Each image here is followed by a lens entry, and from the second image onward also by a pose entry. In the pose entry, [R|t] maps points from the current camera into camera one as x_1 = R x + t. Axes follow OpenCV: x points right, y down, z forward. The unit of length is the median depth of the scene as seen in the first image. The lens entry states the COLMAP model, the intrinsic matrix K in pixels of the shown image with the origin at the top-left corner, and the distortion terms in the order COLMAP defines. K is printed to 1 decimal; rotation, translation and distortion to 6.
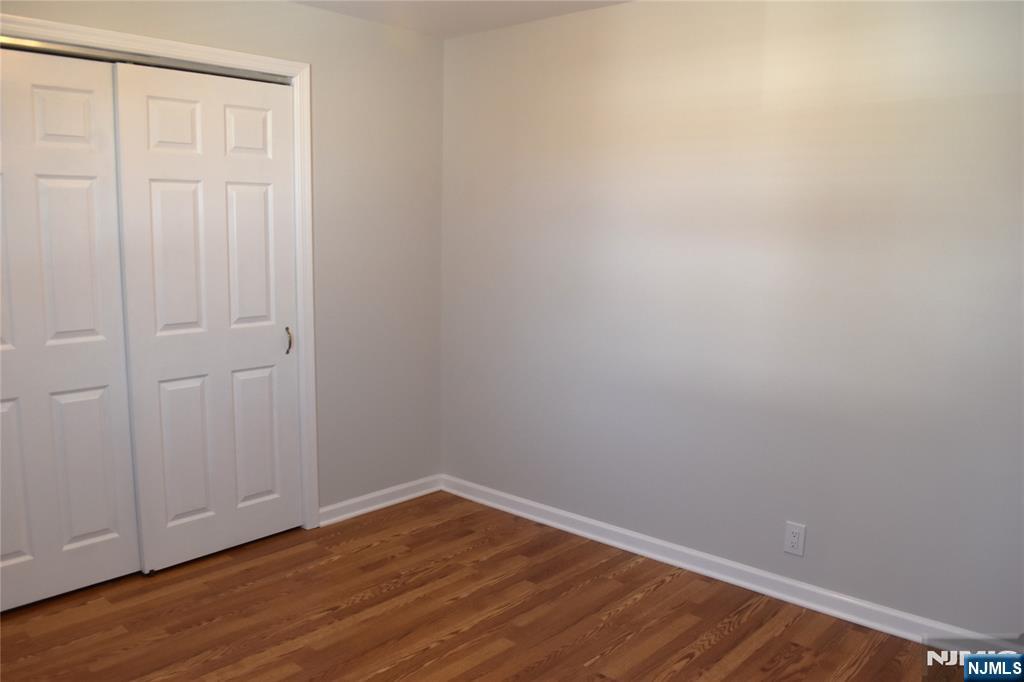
lens RADIAL K [[813.1, 0, 512.0], [0, 813.1, 341.0], [0, 0, 1]] dist [-0.079410, 0.004872]
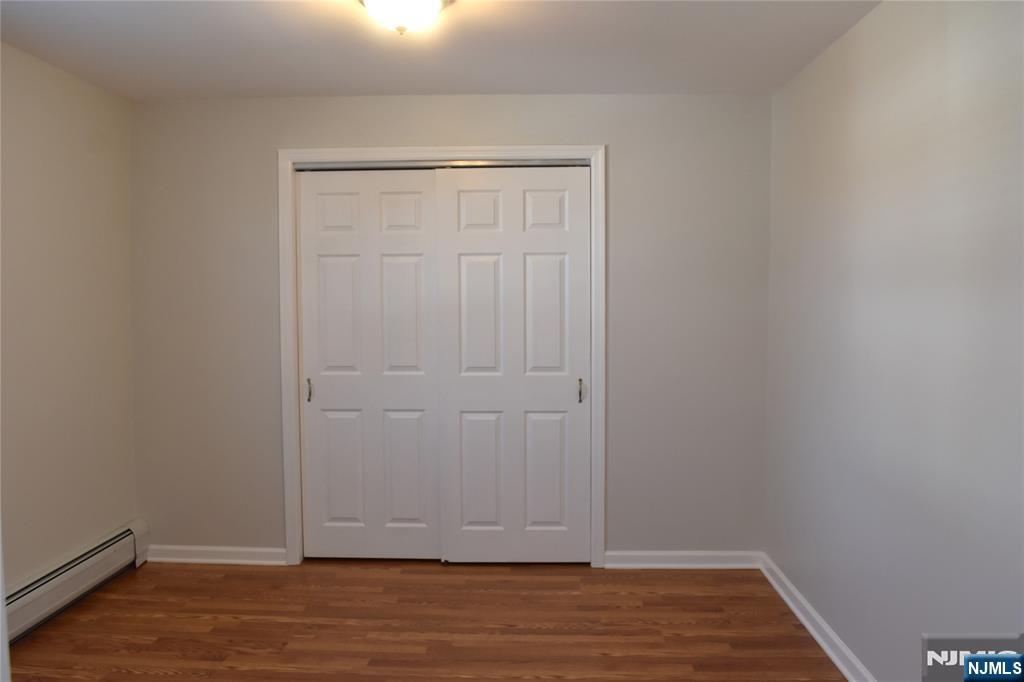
lens RADIAL K [[813.1, 0, 512.0], [0, 813.1, 341.0], [0, 0, 1]] dist [-0.079410, 0.004872]
pose [[0.636235, 0.027527, -0.771004, 0.574584], [-0.097624, 0.994203, -0.045063, -0.010070], [0.765294, 0.103939, 0.635234, 0.222341]]
